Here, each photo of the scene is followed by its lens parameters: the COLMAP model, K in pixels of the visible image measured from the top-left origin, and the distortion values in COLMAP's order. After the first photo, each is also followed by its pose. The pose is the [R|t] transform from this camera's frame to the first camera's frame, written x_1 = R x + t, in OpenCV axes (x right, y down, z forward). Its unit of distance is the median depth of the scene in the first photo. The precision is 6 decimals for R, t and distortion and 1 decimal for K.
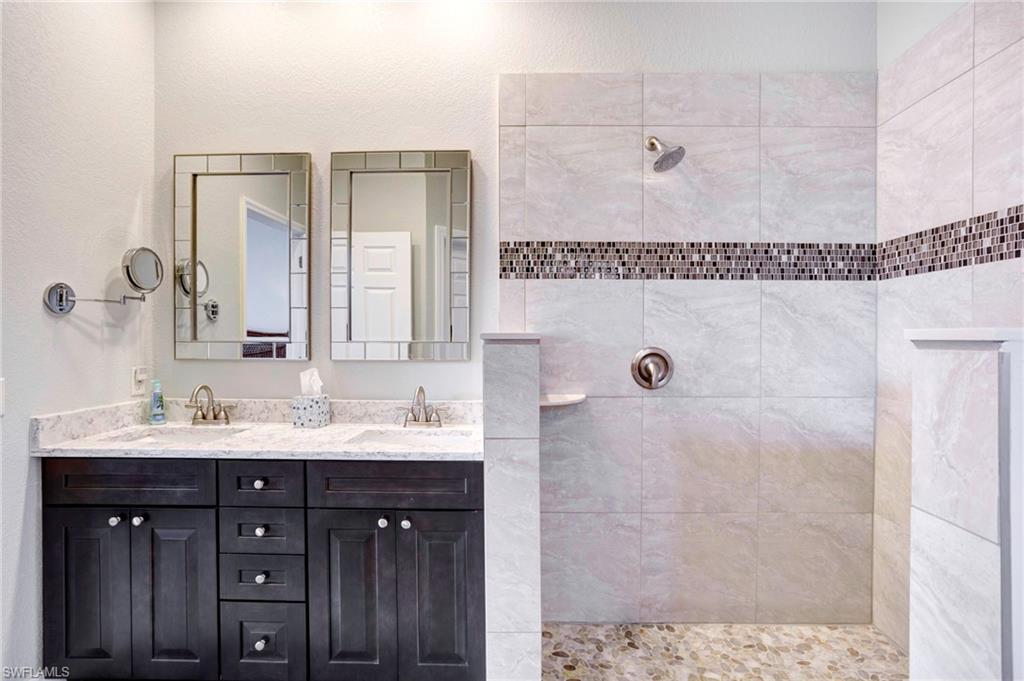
lens RADIAL K [[519.5, 0, 512.0], [0, 519.5, 340.5], [0, 0, 1]] dist [-0.059998, 0.039489]
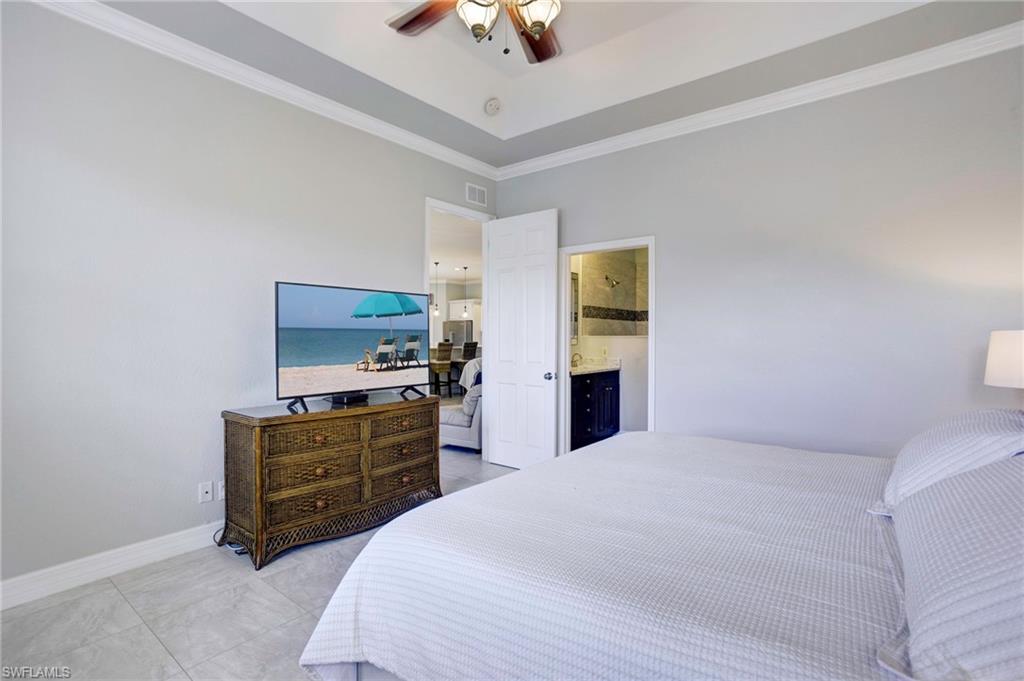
lens RADIAL K [[492.9, 0, 510.9], [0, 492.9, 340.0], [0, 0, 1]] dist [-0.052115, 0.034434]
pose [[0.610191, -0.004120, 0.792244, -2.569416], [0.004059, 0.999990, 0.002074, 0.004265], [-0.792244, 0.001950, 0.610202, -0.420788]]
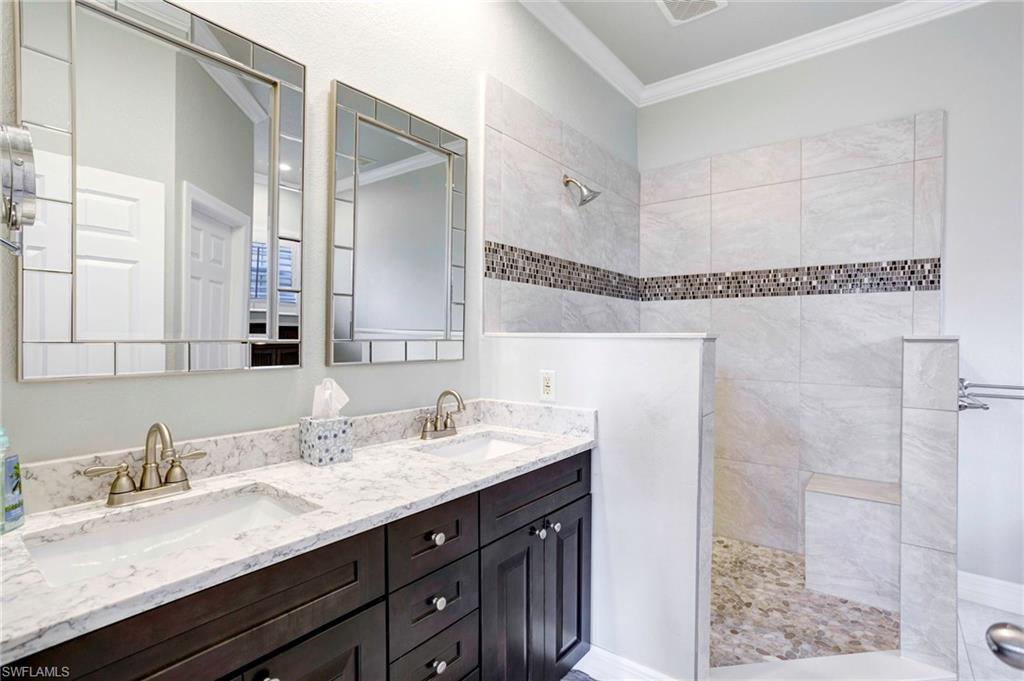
lens RADIAL K [[492.9, 0, 510.9], [0, 492.9, 340.0], [0, 0, 1]] dist [-0.052115, 0.034434]
pose [[0.597151, -0.002925, 0.802124, -0.765344], [-0.000923, 0.999990, 0.004334, -0.001541], [-0.802129, -0.003328, 0.597142, 0.395193]]
